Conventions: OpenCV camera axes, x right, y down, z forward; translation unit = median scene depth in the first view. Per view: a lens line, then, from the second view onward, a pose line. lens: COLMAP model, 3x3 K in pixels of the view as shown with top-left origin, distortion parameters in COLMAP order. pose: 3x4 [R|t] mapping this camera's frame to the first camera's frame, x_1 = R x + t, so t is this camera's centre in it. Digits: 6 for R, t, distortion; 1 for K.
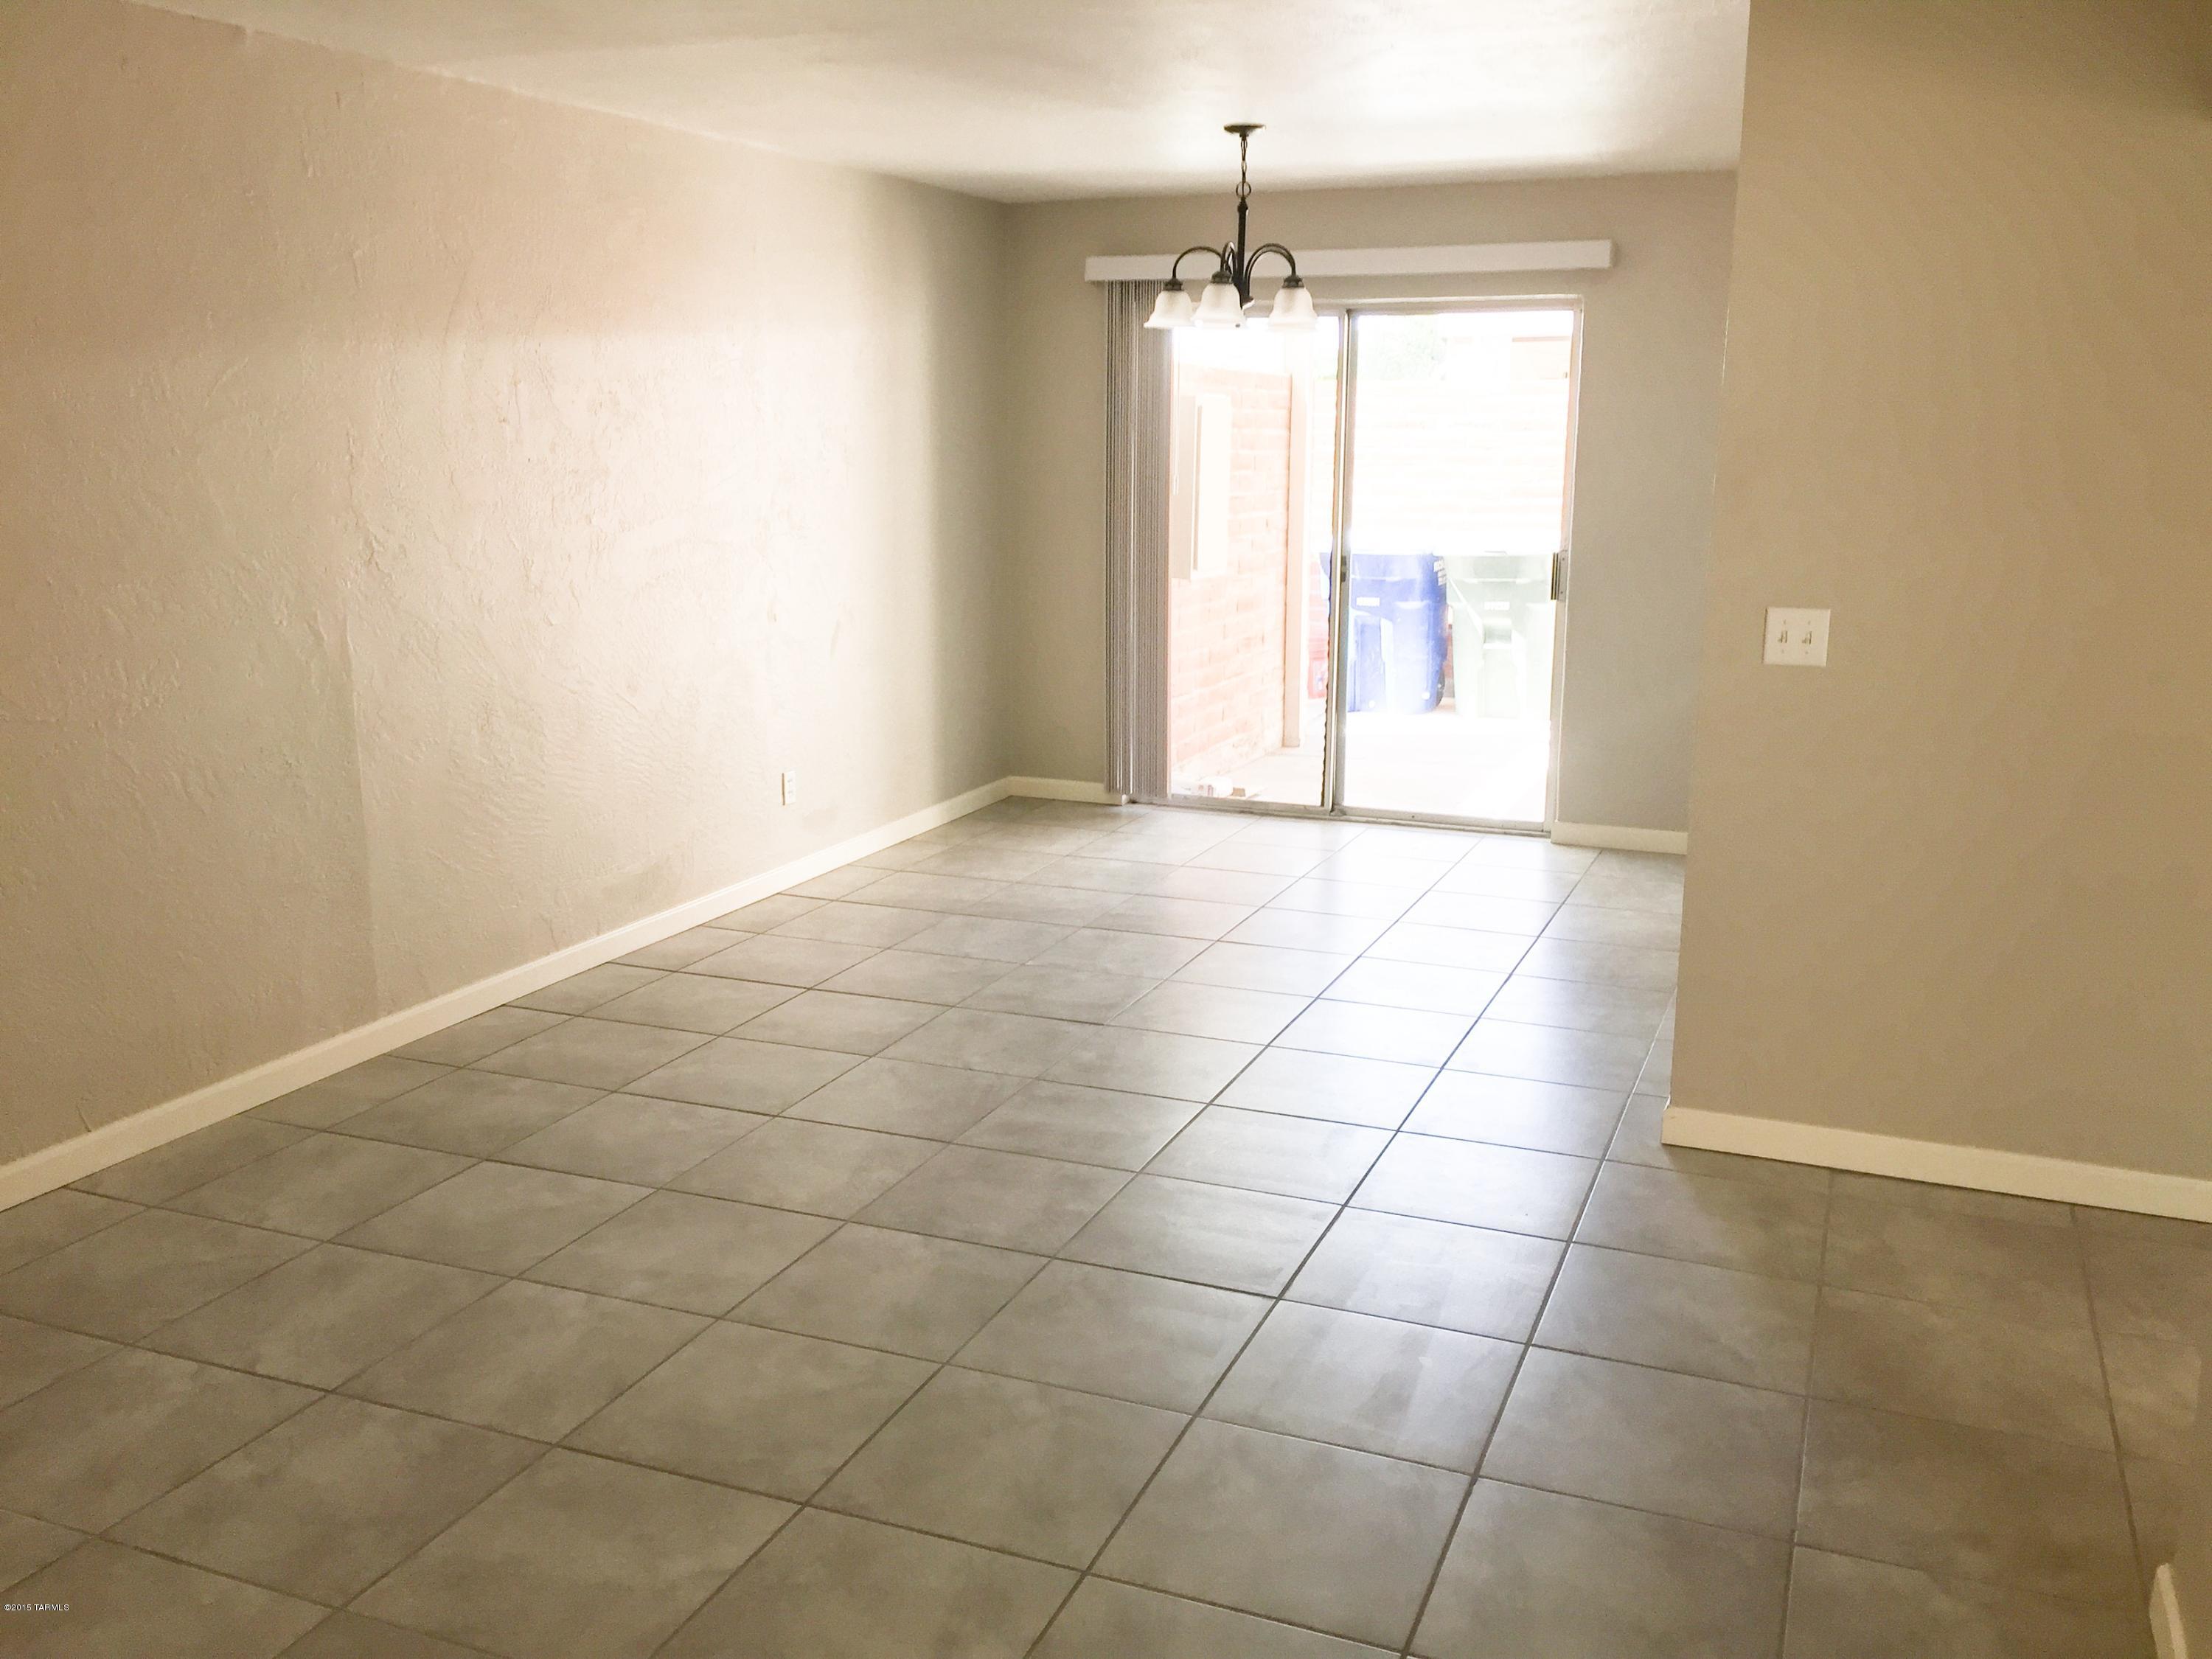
lens RADIAL K [[1897.6, 0, 1103.1], [0, 1897.6, 819.2], [0, 0, 1]] dist [0.057226, -0.038564]
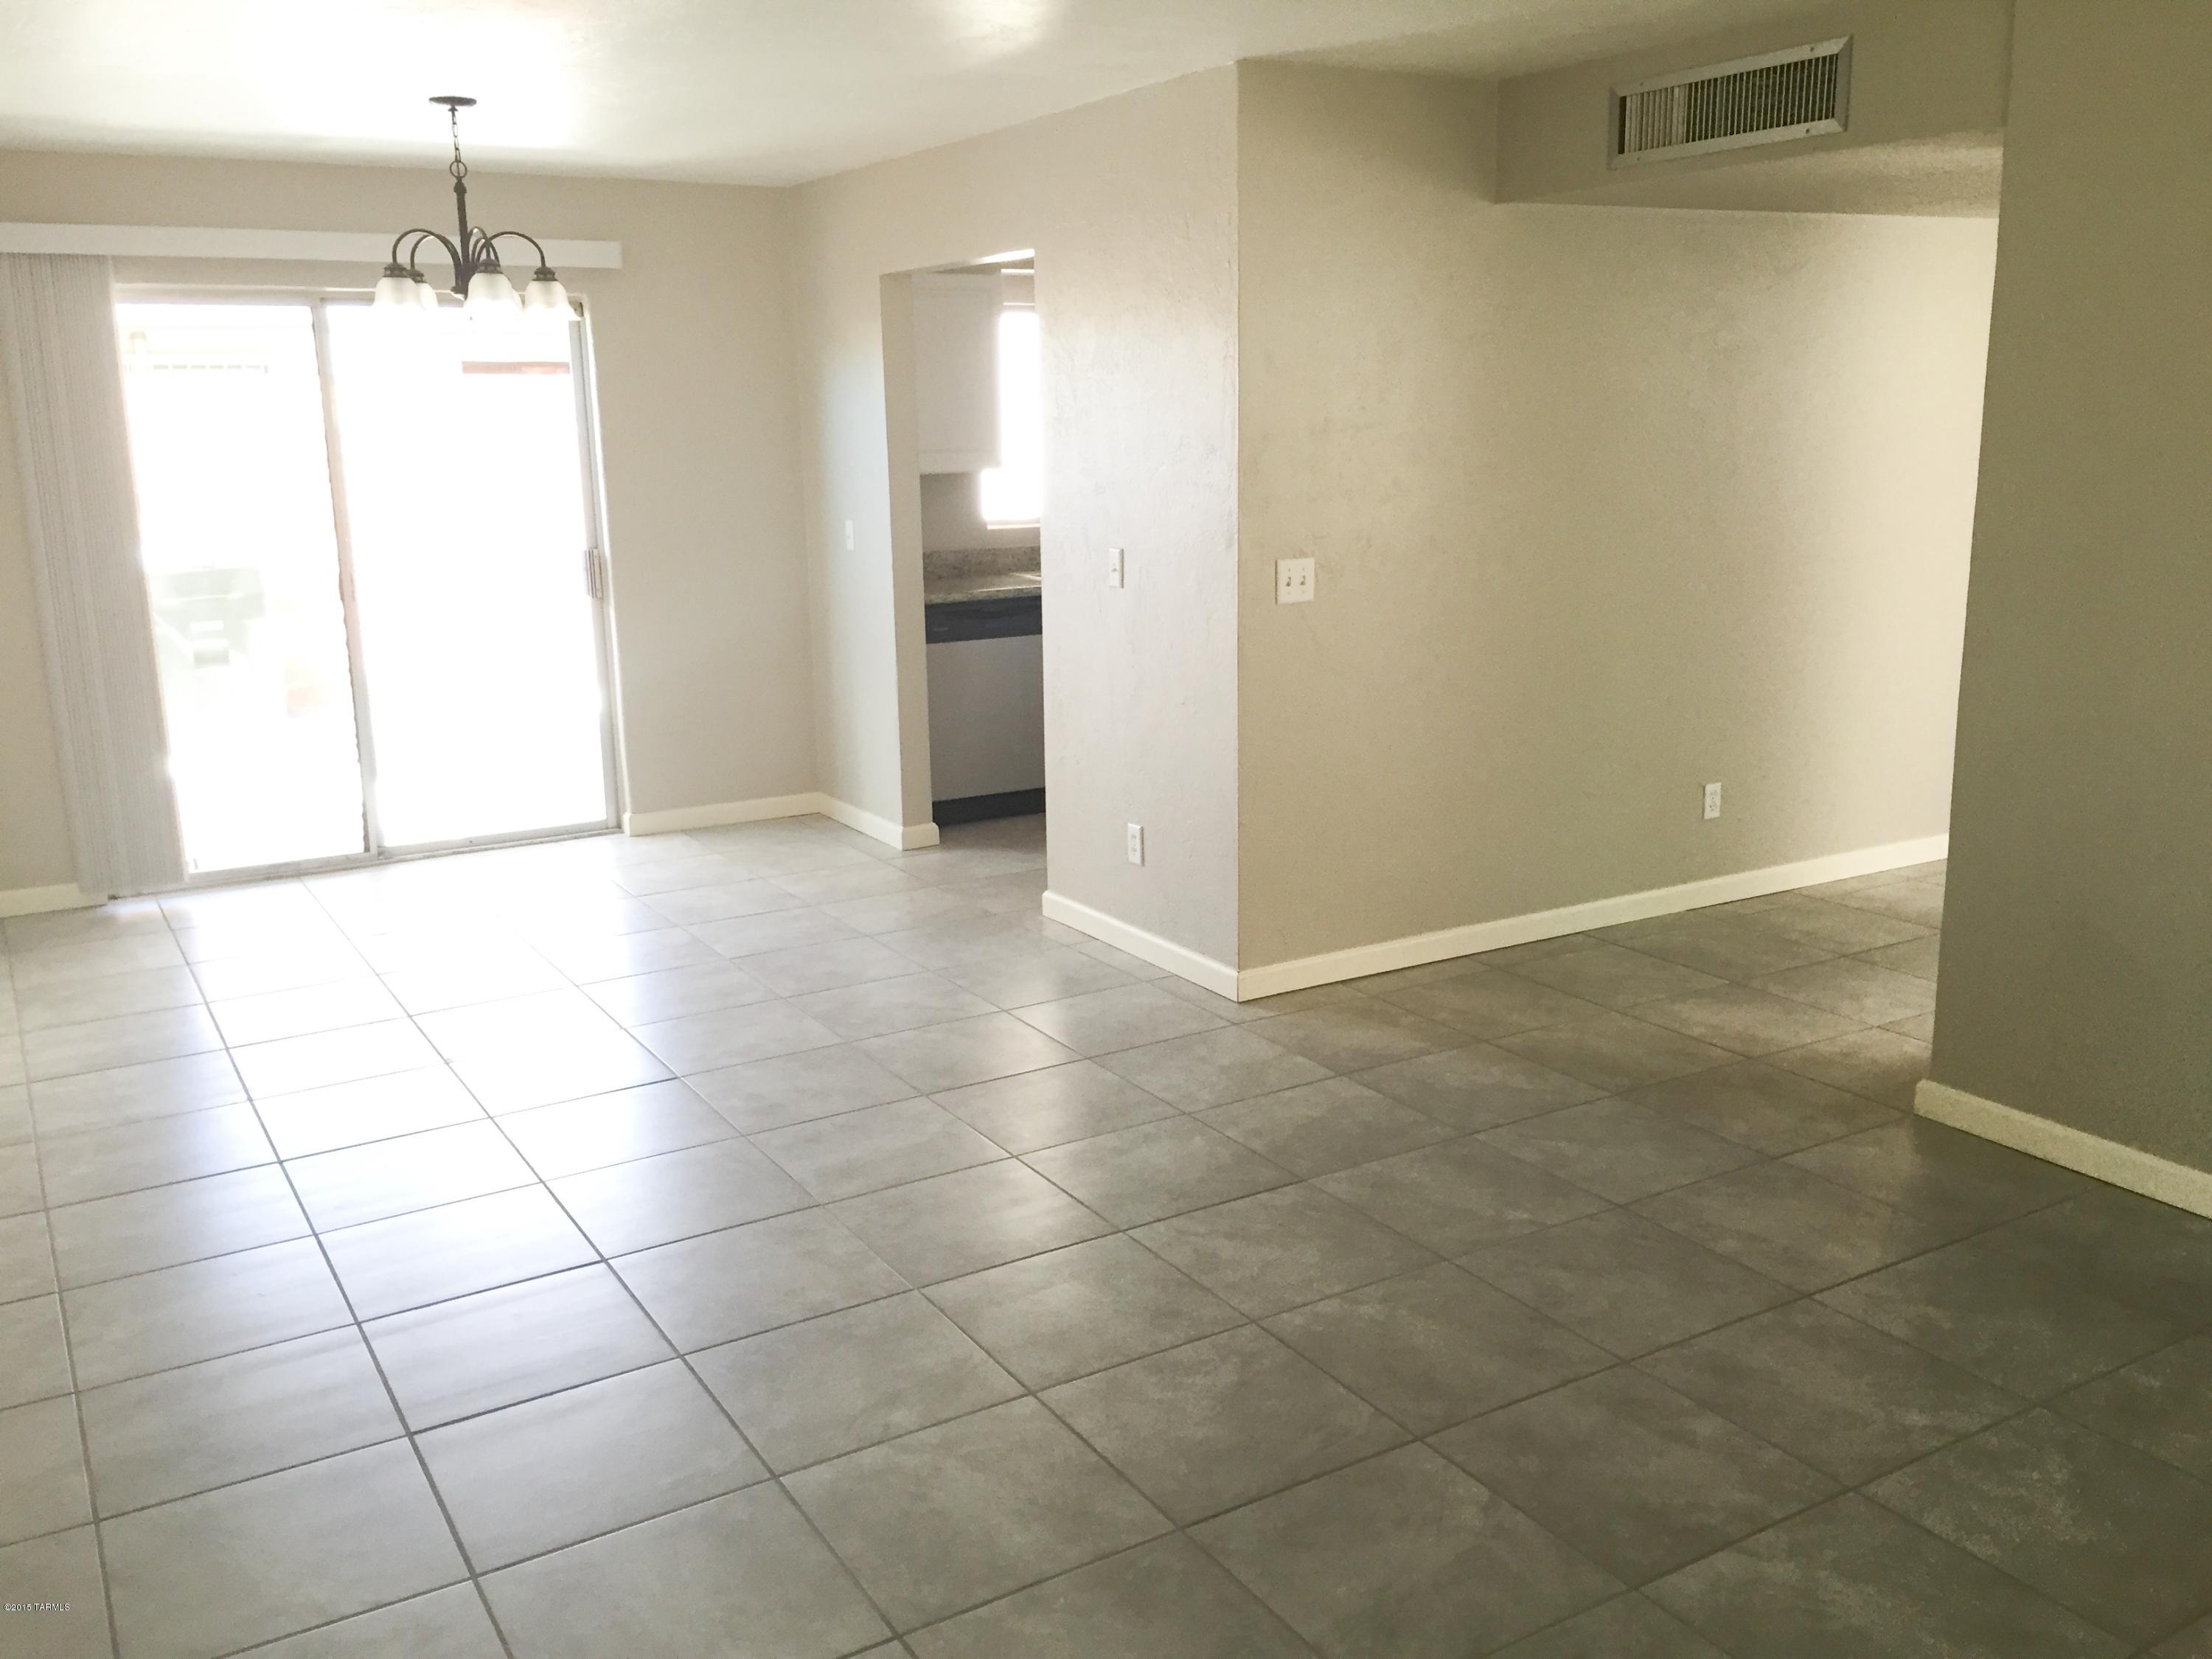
lens RADIAL K [[1897.6, 0, 1102.7], [0, 1897.6, 835.6], [0, 0, 1]] dist [0.057226, -0.038564]
pose [[0.596009, -0.192935, 0.779454, -0.521164], [0.184549, 0.977633, 0.100874, -0.056398], [-0.781482, 0.083726, 0.618284, 0.228034]]
